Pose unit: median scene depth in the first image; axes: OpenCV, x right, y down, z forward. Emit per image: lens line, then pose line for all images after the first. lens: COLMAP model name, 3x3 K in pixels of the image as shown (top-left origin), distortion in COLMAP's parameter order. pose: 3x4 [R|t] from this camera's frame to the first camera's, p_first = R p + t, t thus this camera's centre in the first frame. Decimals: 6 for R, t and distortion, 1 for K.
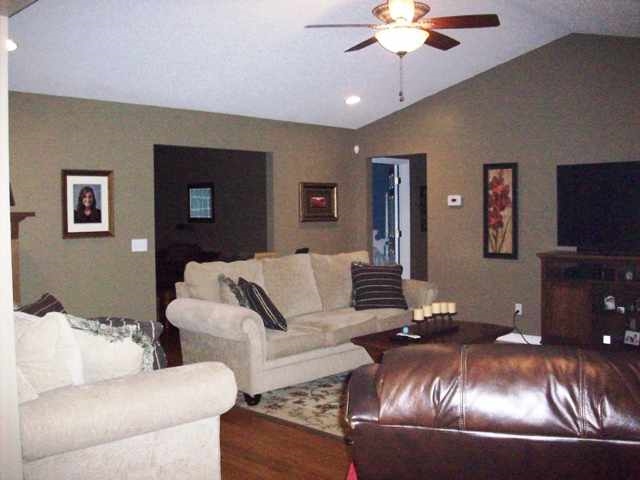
lens RADIAL K [[672.4, 0, 321.2], [0, 672.4, 239.1], [0, 0, 1]] dist [-0.113744, 0.000000]
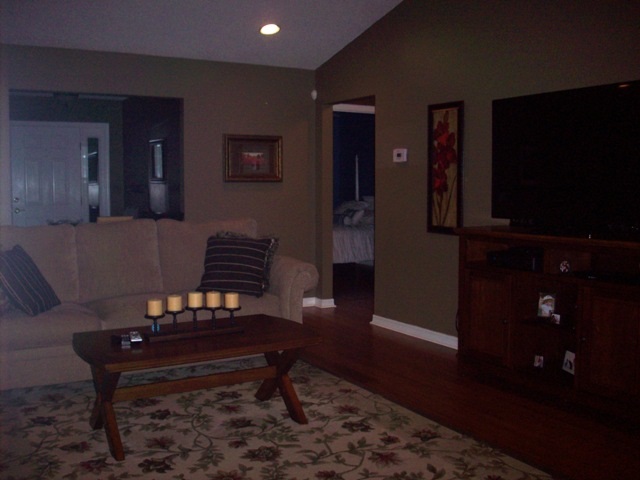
lens RADIAL K [[672.4, 0, 321.5], [0, 672.4, 242.0], [0, 0, 1]] dist [-0.113744, 0.000000]
pose [[0.964203, 0.034727, -0.262882, 0.340027], [-0.022273, 0.998490, 0.050208, 0.004044], [0.264229, -0.042555, 0.963521, 0.262102]]
